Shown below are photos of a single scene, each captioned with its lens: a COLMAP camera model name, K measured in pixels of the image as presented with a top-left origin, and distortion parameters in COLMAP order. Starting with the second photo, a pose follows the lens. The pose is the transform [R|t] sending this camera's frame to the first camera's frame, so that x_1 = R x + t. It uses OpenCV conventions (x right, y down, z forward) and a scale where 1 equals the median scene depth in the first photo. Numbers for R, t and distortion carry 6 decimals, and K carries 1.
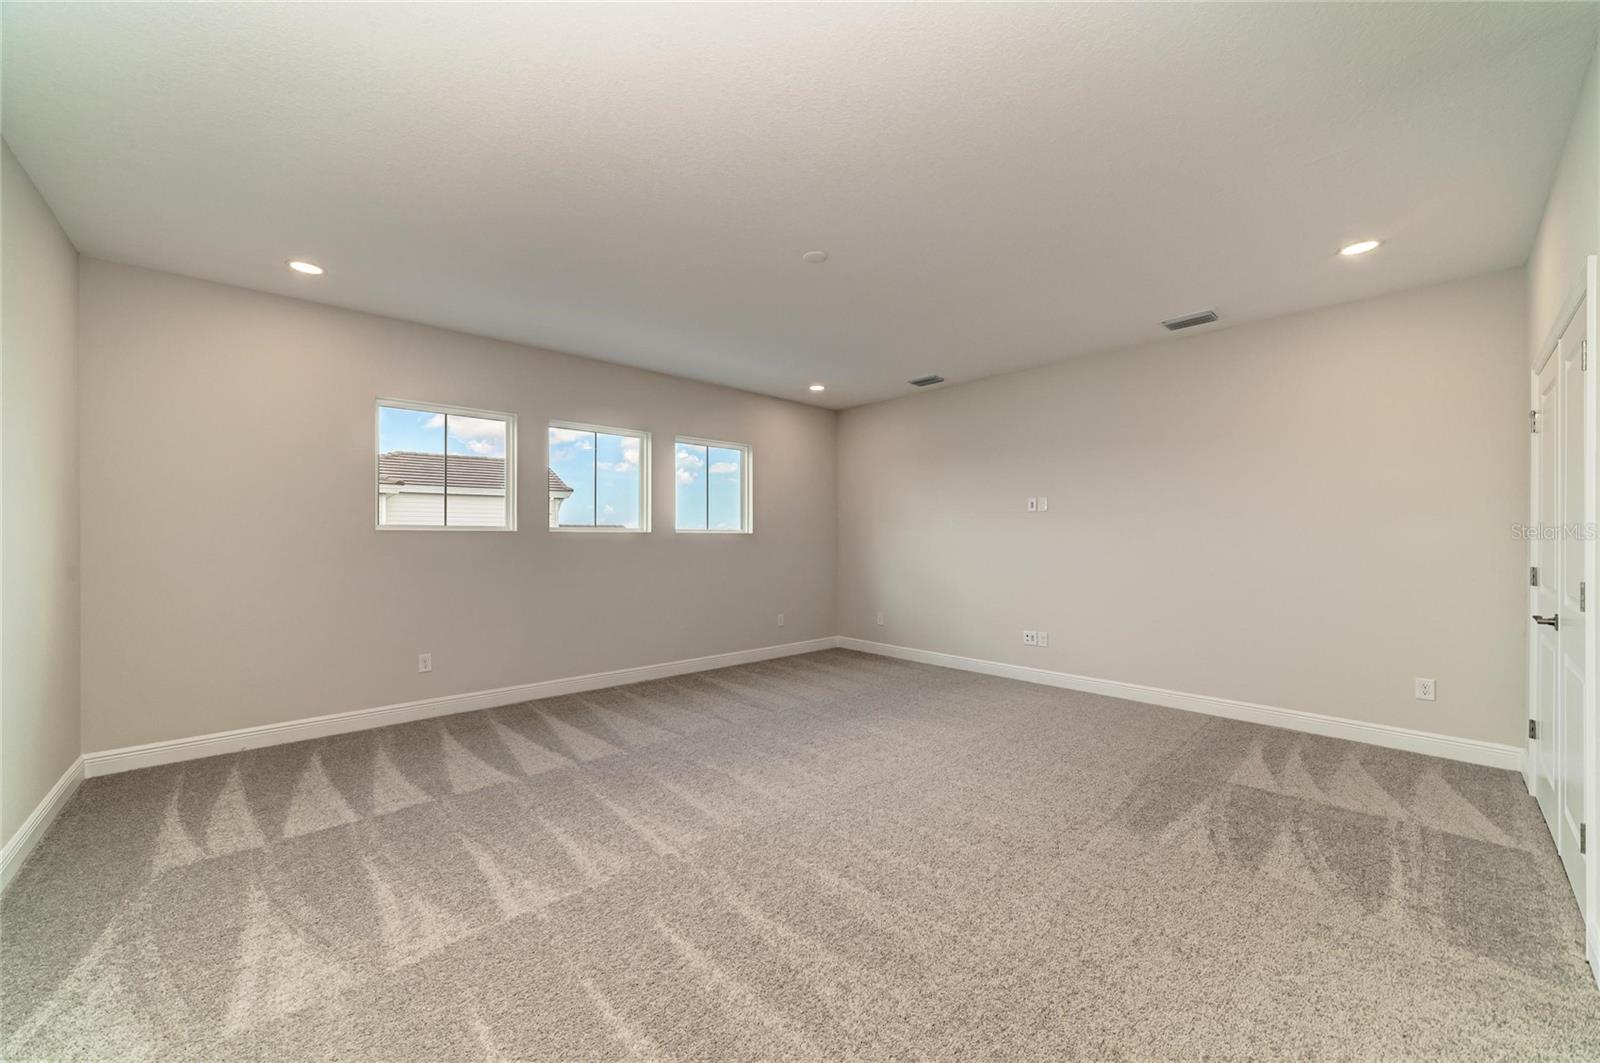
lens RADIAL K [[573.7, 0, 802.4], [0, 573.7, 534.7], [0, 0, 1]] dist [-0.010988, 0.003641]
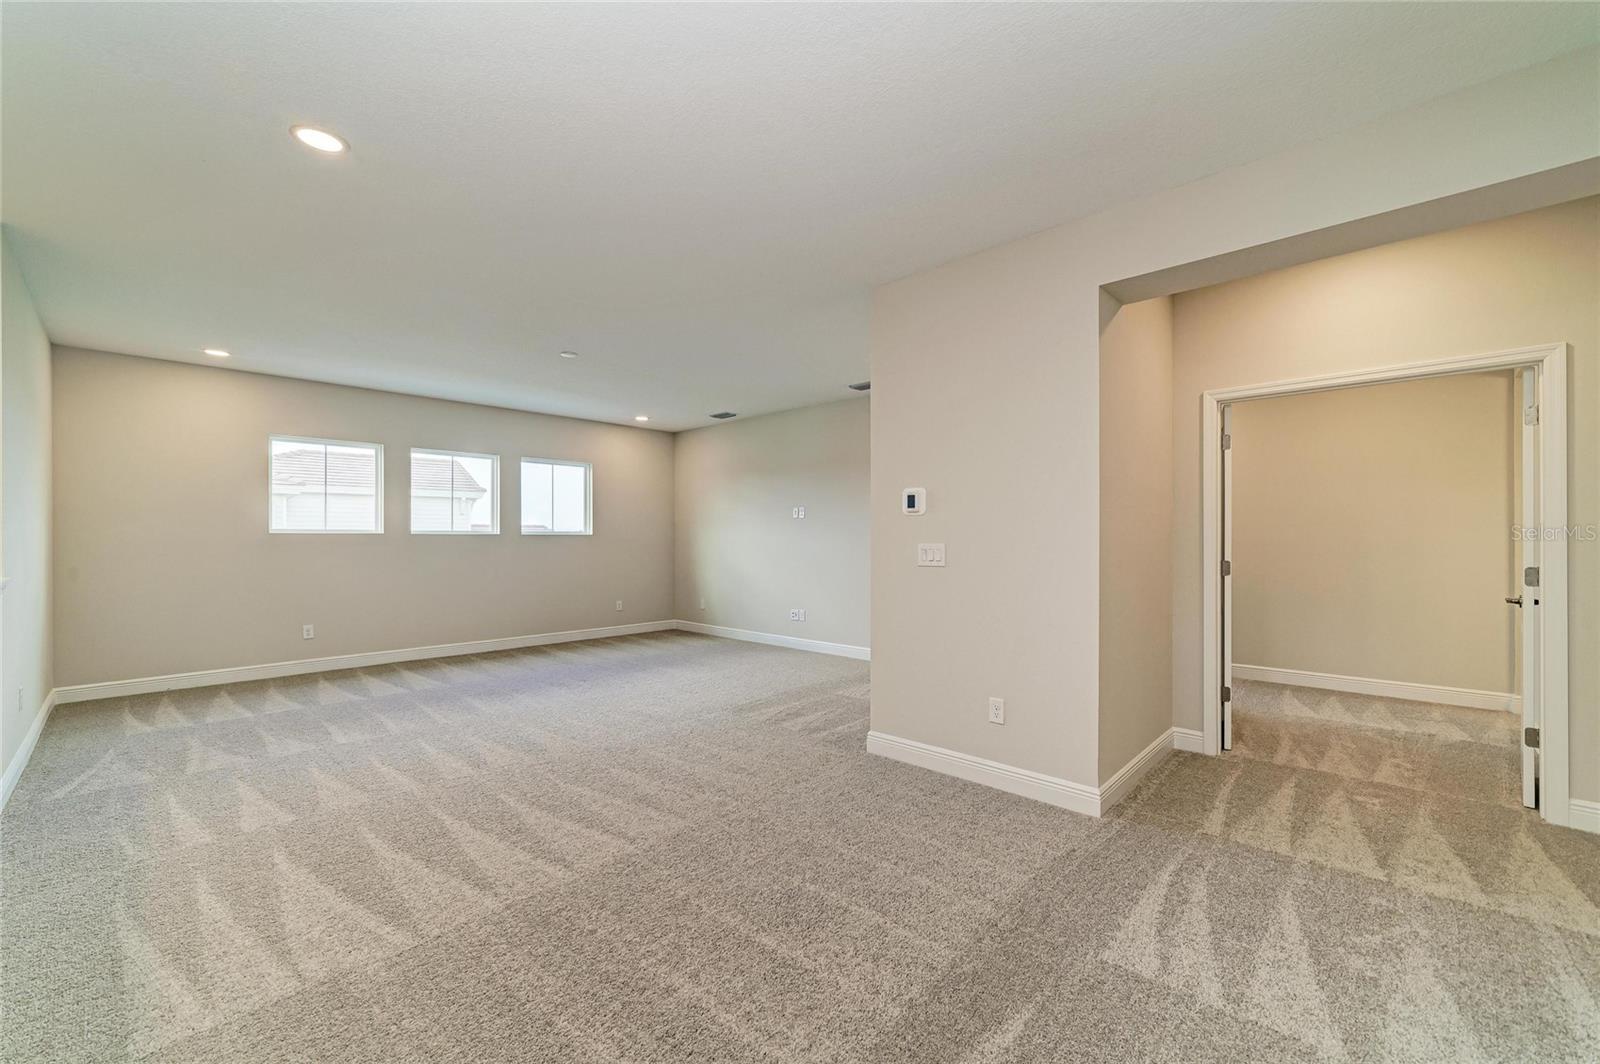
lens RADIAL K [[614.6, 0, 799.9], [0, 614.6, 534.9], [0, 0, 1]] dist [-0.013854, 0.004881]
pose [[0.997910, 0.000906, 0.064609, 0.395918], [-0.000917, 1.000000, 0.000135, -0.003199], [-0.064609, -0.000194, 0.997911, -0.500309]]
